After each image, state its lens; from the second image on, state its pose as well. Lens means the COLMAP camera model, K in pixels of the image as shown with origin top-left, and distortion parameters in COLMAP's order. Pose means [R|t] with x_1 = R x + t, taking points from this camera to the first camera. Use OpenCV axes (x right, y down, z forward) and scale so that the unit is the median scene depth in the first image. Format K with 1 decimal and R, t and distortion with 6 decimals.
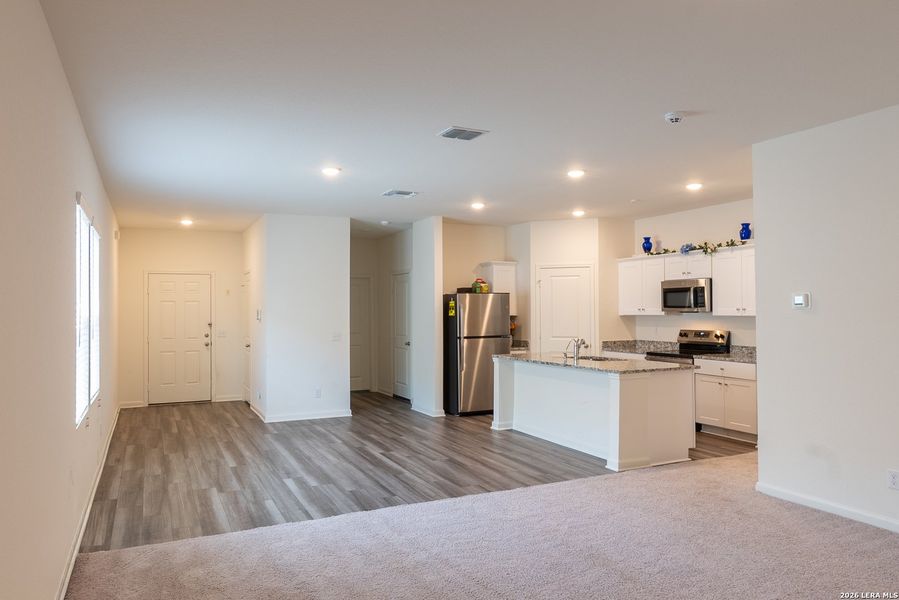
lens RADIAL K [[630.8, 0, 449.9], [0, 630.8, 300.4], [0, 0, 1]] dist [-0.003360, 0.010641]
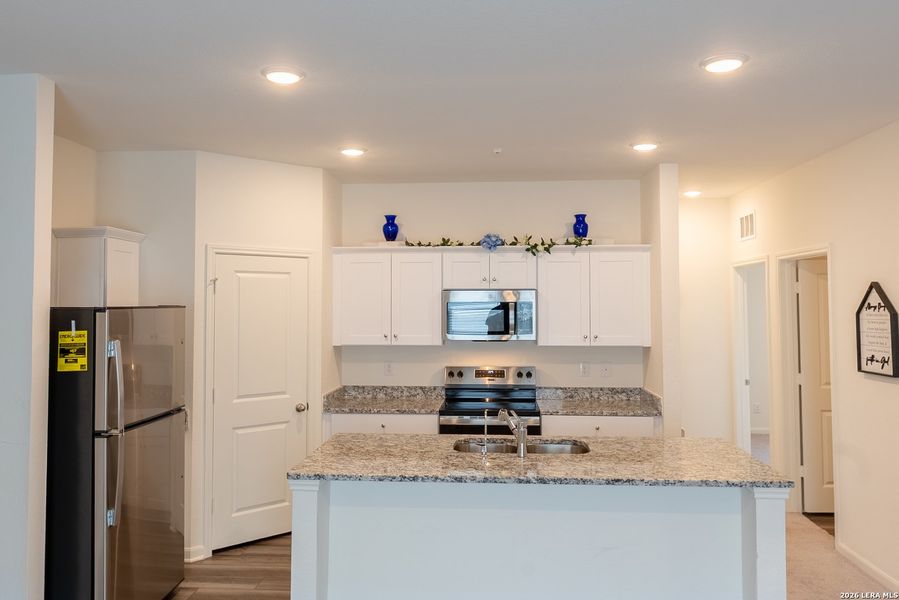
lens RADIAL K [[664.3, 0, 456.2], [0, 664.3, 284.1], [0, 0, 1]] dist [-0.003460, -0.001969]
pose [[0.496726, 0.033993, 0.867242, -0.220821], [-0.015296, 0.999420, -0.030412, -0.017355], [-0.867773, 0.001841, 0.496958, 0.671090]]
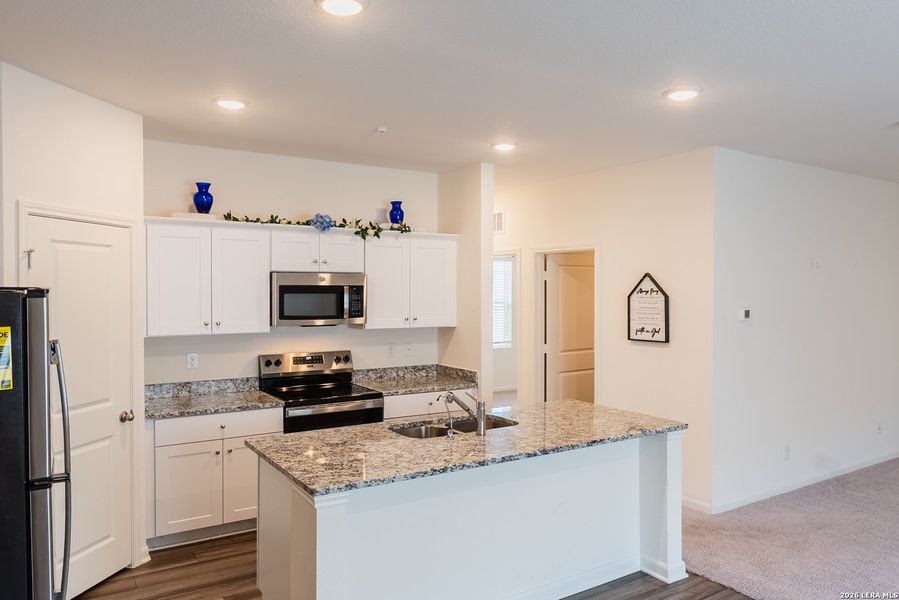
lens RADIAL K [[630.8, 0, 444.7], [0, 630.8, 300.2], [0, 0, 1]] dist [-0.003360, 0.010641]
pose [[-0.115306, -0.010481, 0.993275, -0.241228], [-0.017540, 0.999810, 0.008514, -0.013119], [-0.993175, -0.016440, -0.115468, 0.919426]]
